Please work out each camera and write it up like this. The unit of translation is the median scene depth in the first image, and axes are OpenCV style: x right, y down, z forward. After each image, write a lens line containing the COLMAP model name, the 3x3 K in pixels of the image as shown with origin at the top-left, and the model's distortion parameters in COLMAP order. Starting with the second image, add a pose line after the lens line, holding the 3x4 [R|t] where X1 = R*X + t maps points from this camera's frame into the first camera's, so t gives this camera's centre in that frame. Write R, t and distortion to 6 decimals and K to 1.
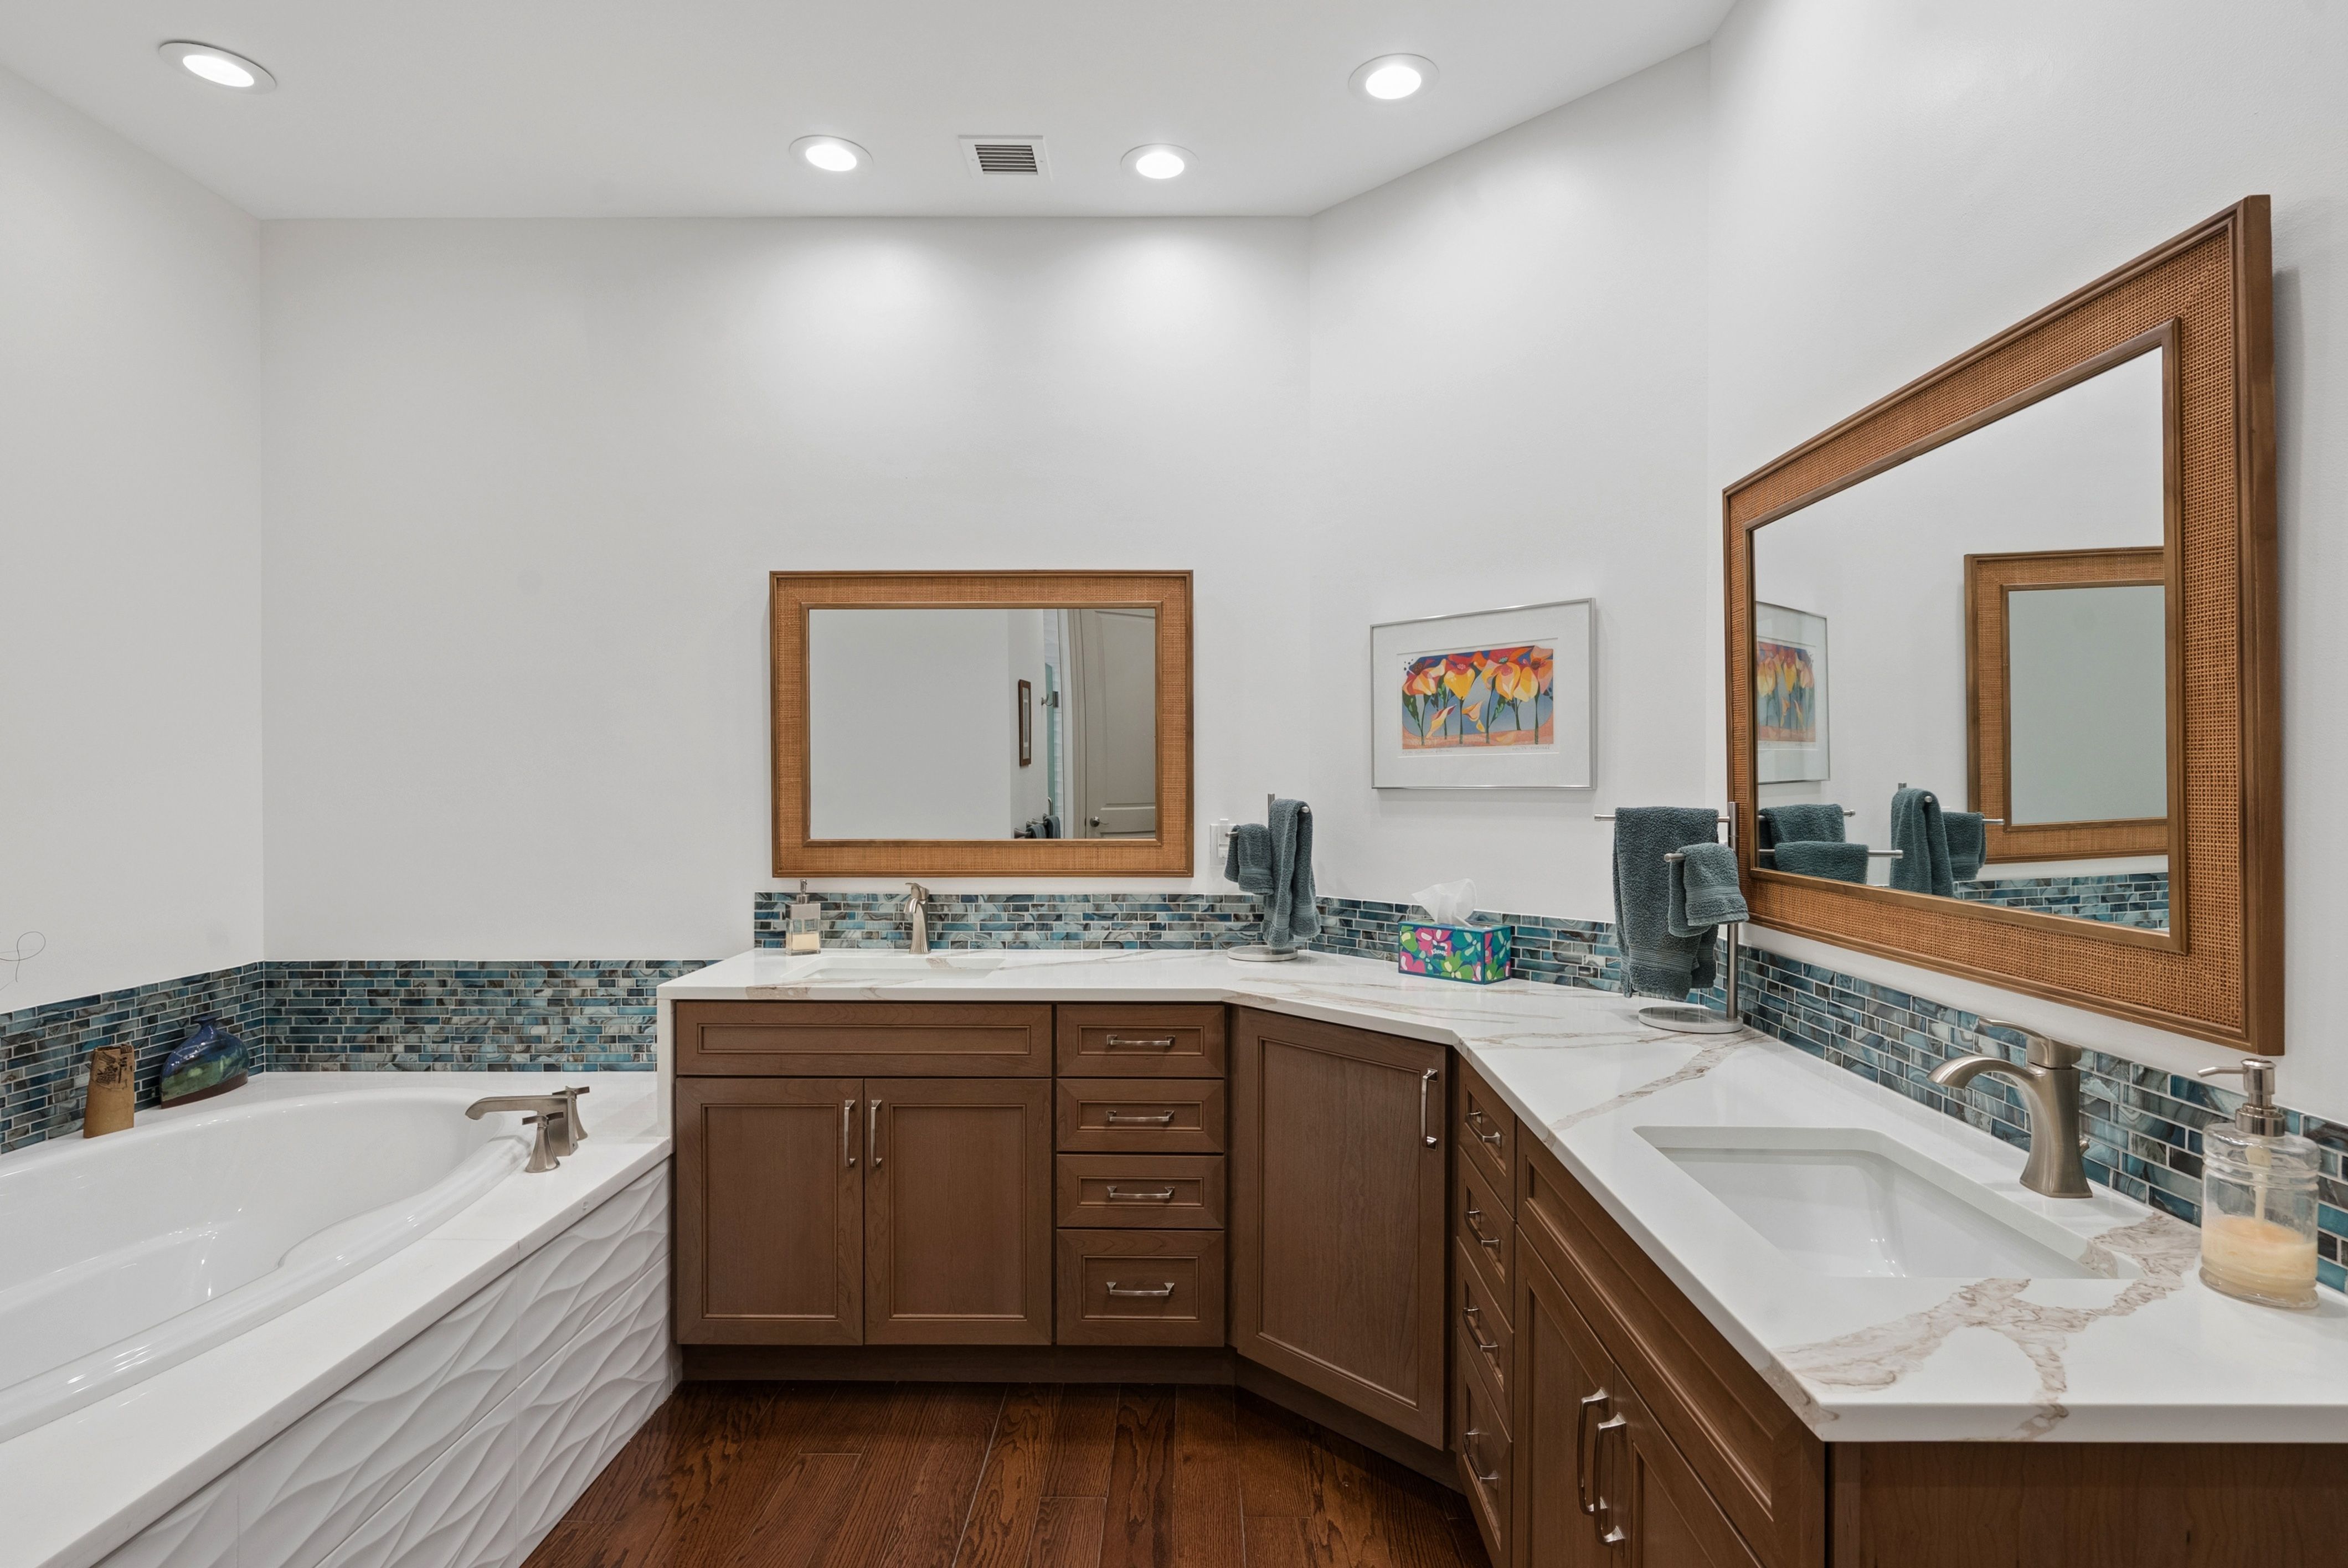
lens RADIAL K [[1185.0, 0, 1183.5], [0, 1185.0, 779.3], [0, 0, 1]] dist [0.001556, -0.000065]
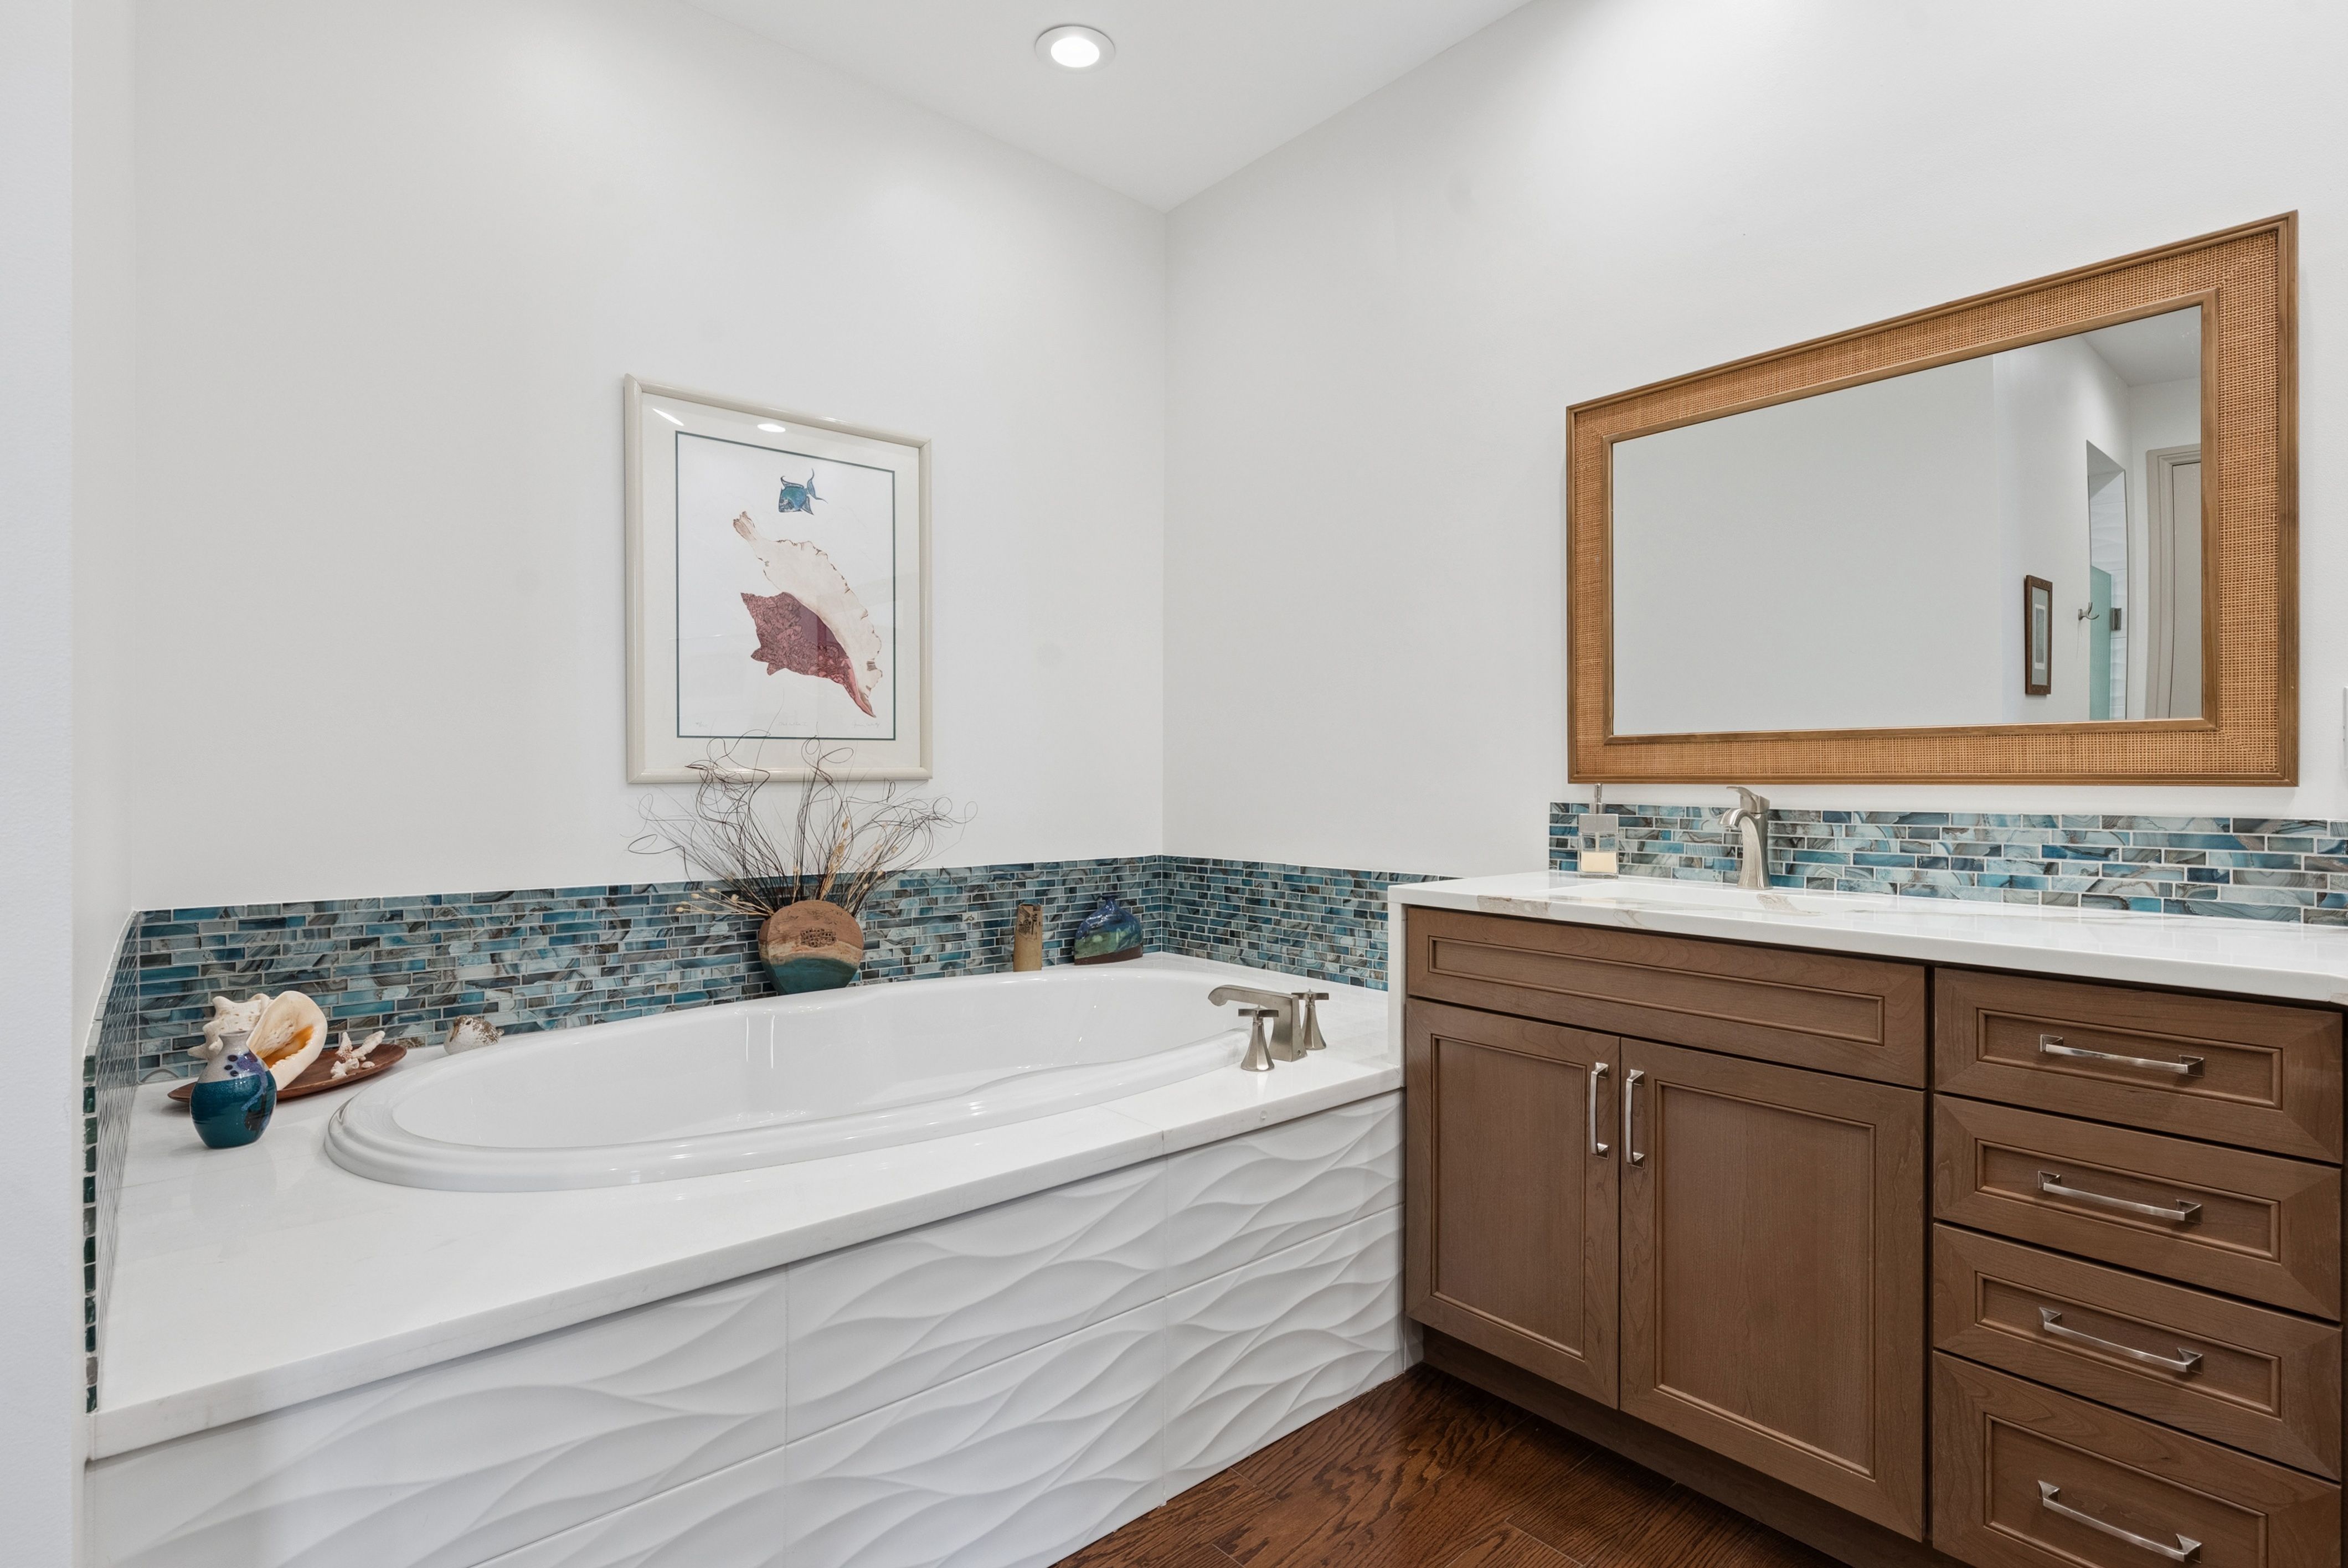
lens RADIAL K [[1126.0, 0, 1180.9], [0, 1126.0, 774.7], [0, 0, 1]] dist [0.001289, -0.000840]
pose [[0.671117, 0.000587, -0.741351, 0.046680], [-0.005749, 0.999974, -0.004413, 0.082096], [0.741329, 0.007223, 0.671103, 0.287479]]
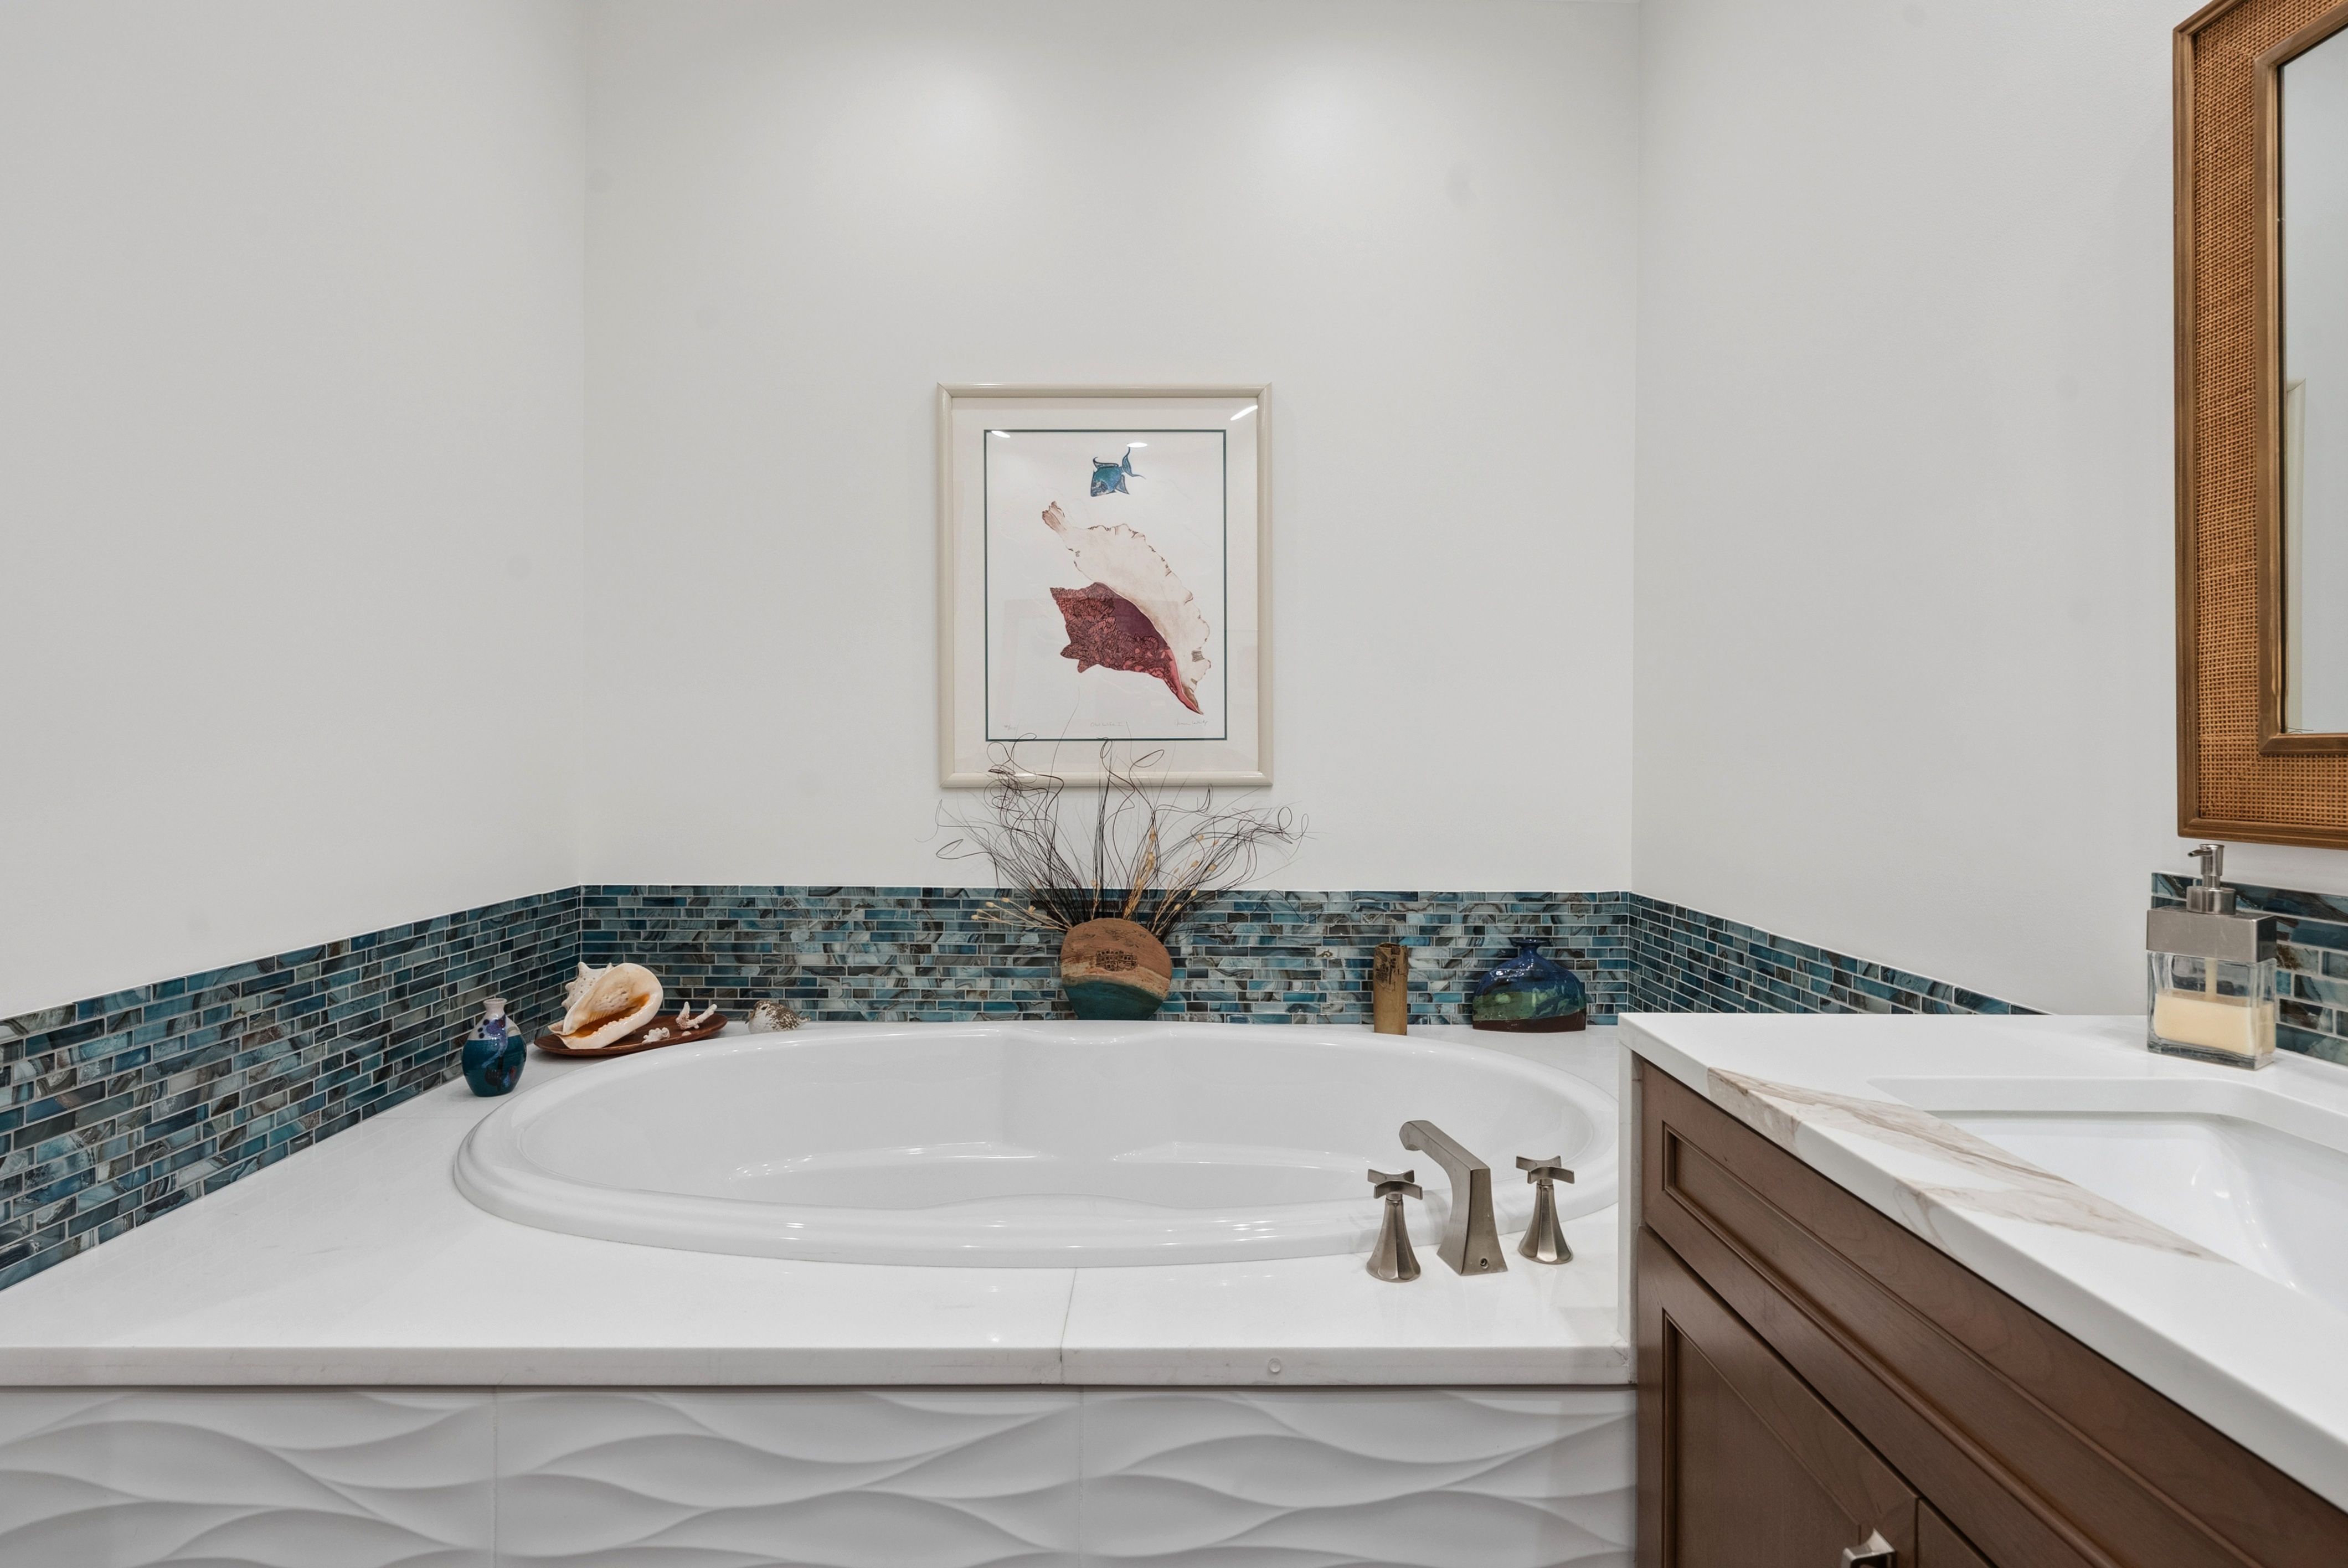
lens RADIAL K [[1122.3, 0, 1172.3], [0, 1122.3, 747.5], [0, 0, 1]] dist [0.001084, -0.000146]
pose [[0.028583, -0.002396, -0.999589, 0.000698], [-0.010247, 0.999944, -0.002690, 0.059054], [0.999539, 0.010320, 0.028557, 0.671994]]
